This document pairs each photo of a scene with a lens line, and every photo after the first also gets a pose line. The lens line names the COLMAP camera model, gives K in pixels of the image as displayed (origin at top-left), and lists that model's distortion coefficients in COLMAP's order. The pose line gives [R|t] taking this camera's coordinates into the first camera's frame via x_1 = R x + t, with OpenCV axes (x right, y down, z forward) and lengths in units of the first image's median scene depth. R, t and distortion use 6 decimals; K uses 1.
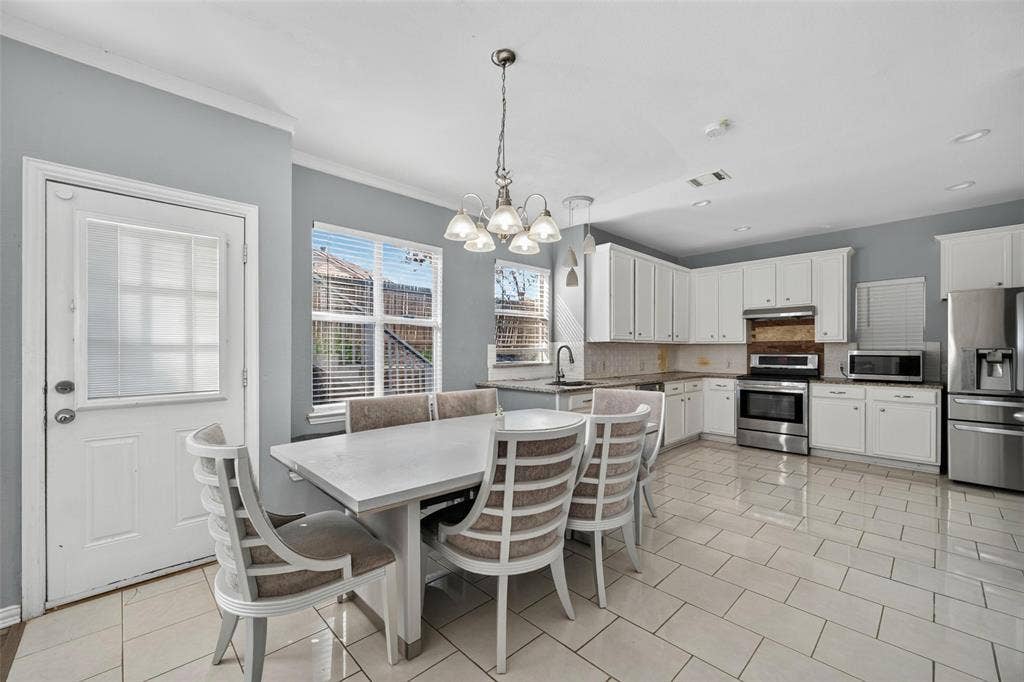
lens RADIAL K [[407.0, 0, 507.4], [0, 407.0, 350.5], [0, 0, 1]] dist [0.000995, -0.000942]
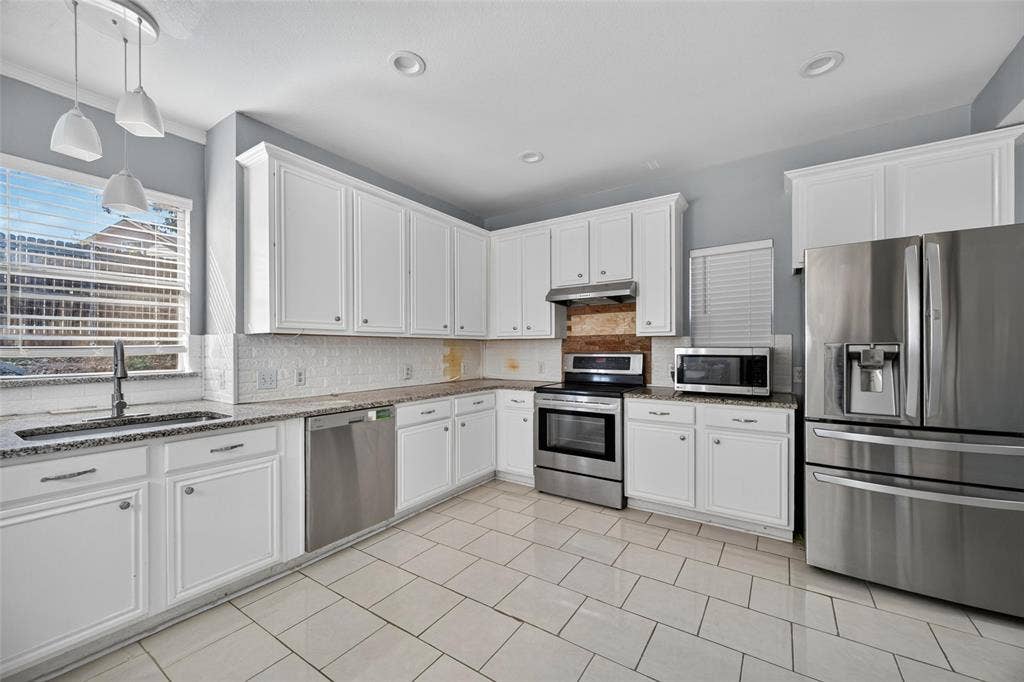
lens RADIAL K [[407.0, 0, 506.1], [0, 407.0, 349.2], [0, 0, 1]] dist [0.000995, -0.000942]
pose [[0.977223, -0.004615, 0.212163, 0.415911], [0.004631, 0.999989, 0.000423, 0.000647], [-0.212163, 0.000570, 0.977234, 0.401199]]
